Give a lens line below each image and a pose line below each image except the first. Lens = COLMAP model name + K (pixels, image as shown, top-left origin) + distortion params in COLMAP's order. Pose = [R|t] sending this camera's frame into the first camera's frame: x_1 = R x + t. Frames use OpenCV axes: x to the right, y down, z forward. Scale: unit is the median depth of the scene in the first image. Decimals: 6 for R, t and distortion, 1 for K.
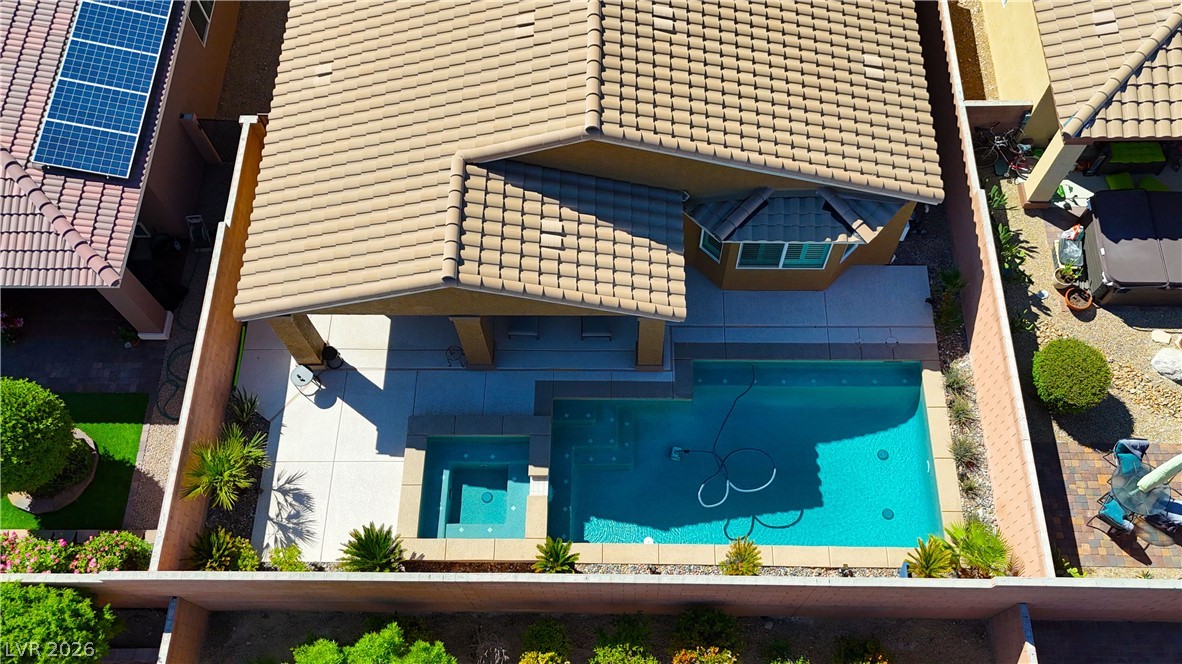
lens RADIAL K [[1028.7, 0, 589.9], [0, 1028.7, 328.7], [0, 0, 1]] dist [0.056083, -0.022177]
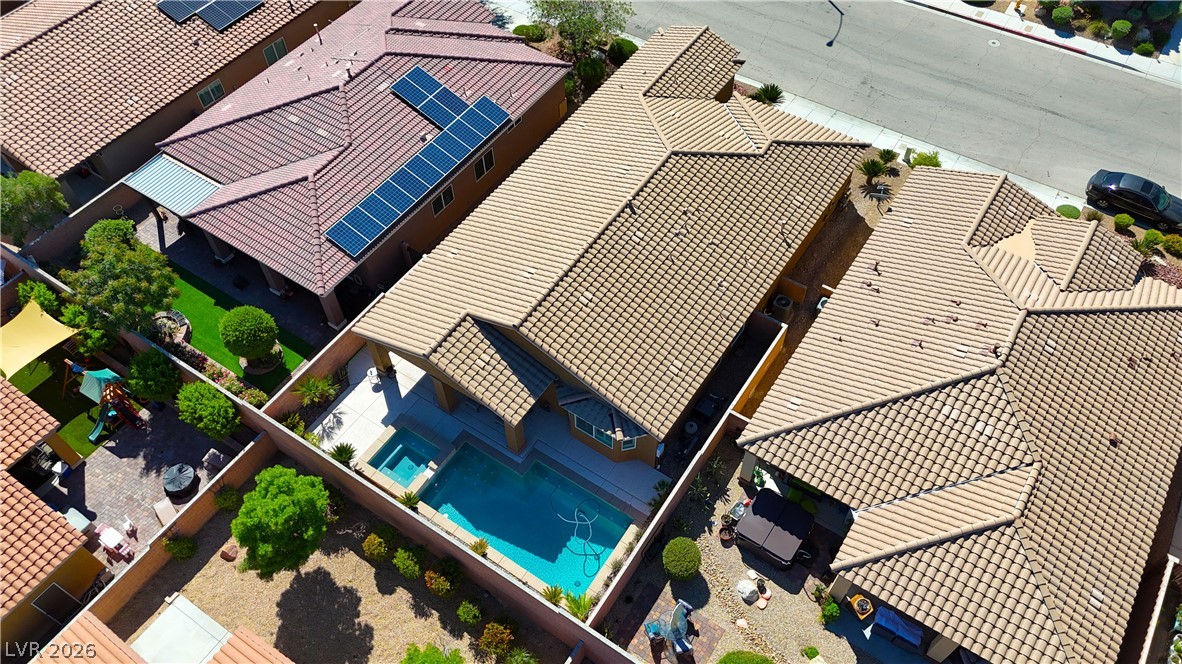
lens RADIAL K [[874.9, 0, 593.0], [0, 874.9, 325.1], [0, 0, 1]] dist [0.076906, -0.065195]
pose [[0.841978, 0.441403, -0.310221, 0.623479], [-0.491107, 0.865108, -0.101991, -0.076774], [0.223356, 0.238226, 0.945177, -0.618380]]
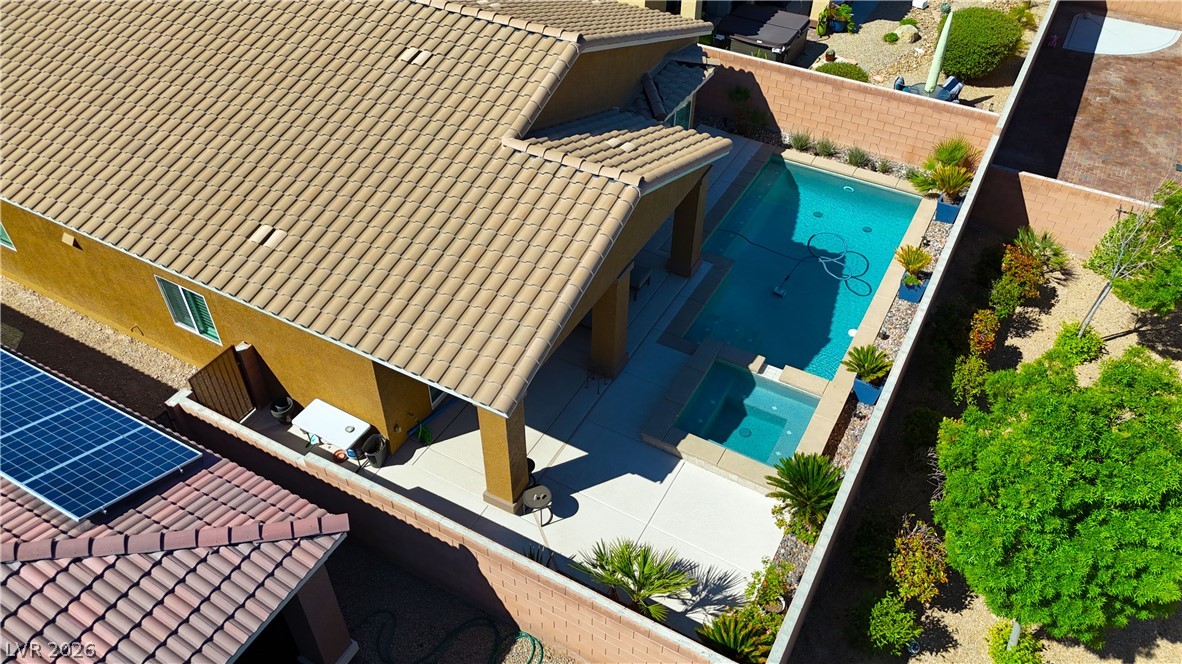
lens RADIAL K [[874.9, 0, 587.7], [0, 874.9, 331.9], [0, 0, 1]] dist [0.076906, -0.065195]
pose [[0.471241, -0.572305, 0.671118, -0.663540], [0.781340, 0.623885, -0.016610, 0.008765], [-0.409194, 0.532198, 0.741164, 0.436158]]
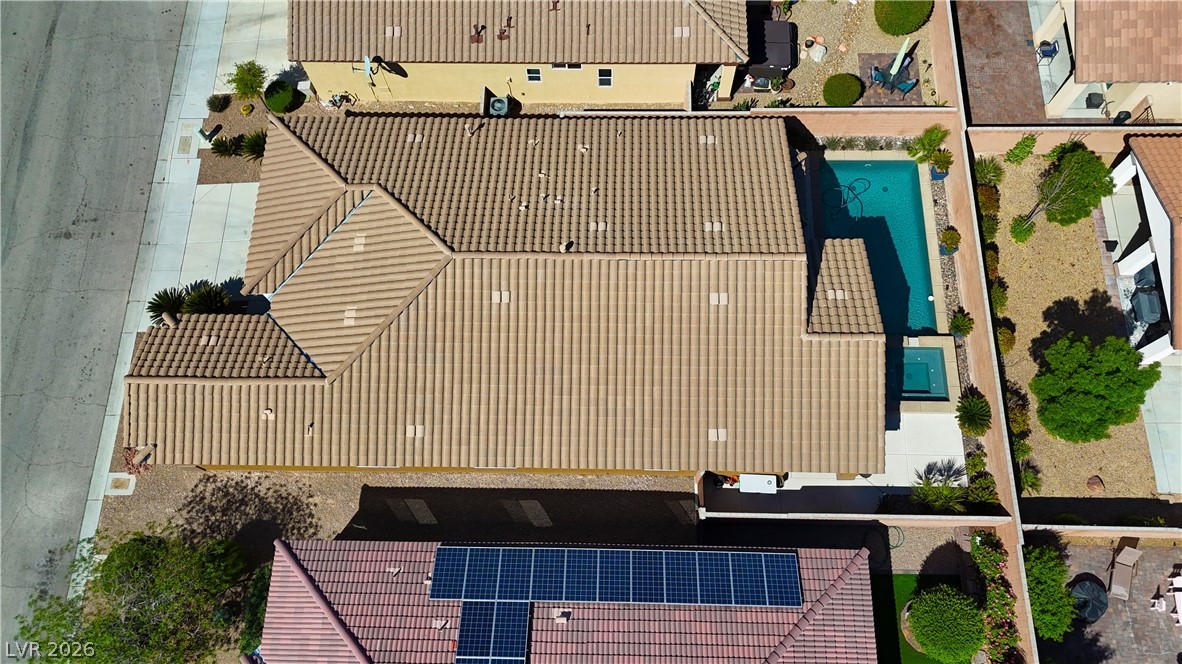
lens RADIAL K [[874.9, 0, 598.3], [0, 874.9, 329.8], [0, 0, 1]] dist [0.076906, -0.065195]
pose [[0.001612, -0.931354, 0.364110, -0.616486], [0.908118, 0.153821, 0.389437, -0.994718], [-0.418712, 0.330027, 0.846027, -0.130036]]
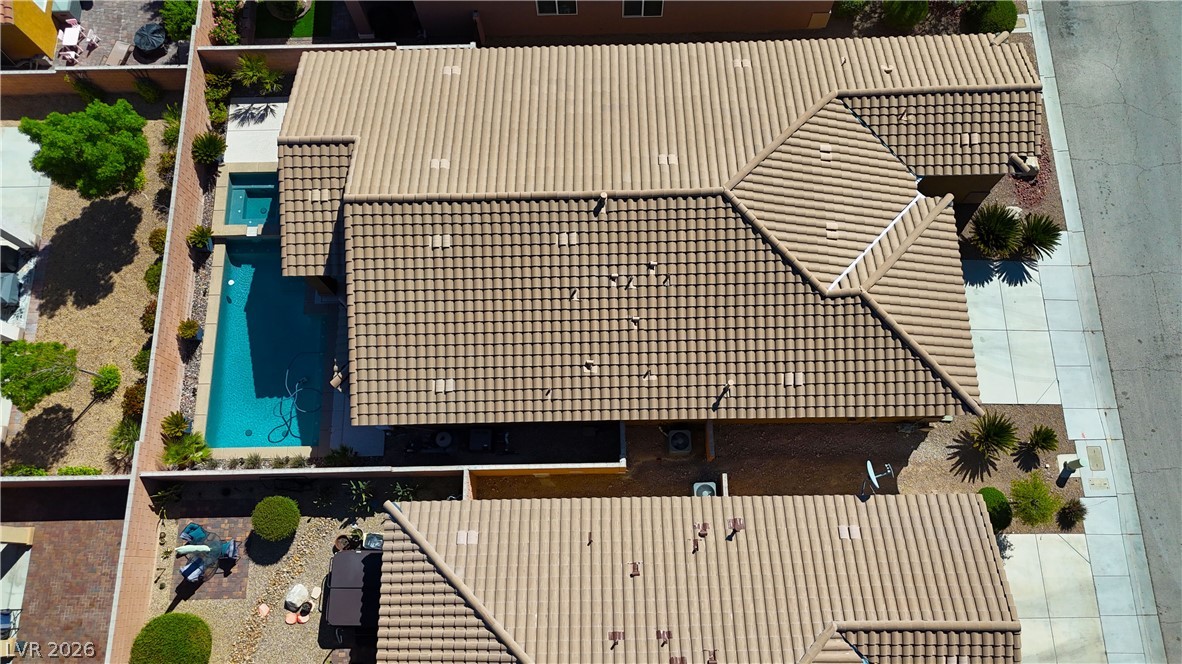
lens RADIAL K [[874.9, 0, 593.5], [0, 874.9, 334.6], [0, 0, 1]] dist [0.076906, -0.065195]
pose [[0.029562, 0.967538, -0.250991, 0.540208], [-0.890380, 0.139603, 0.433284, -1.040797], [0.454257, 0.210668, 0.865603, -0.050512]]
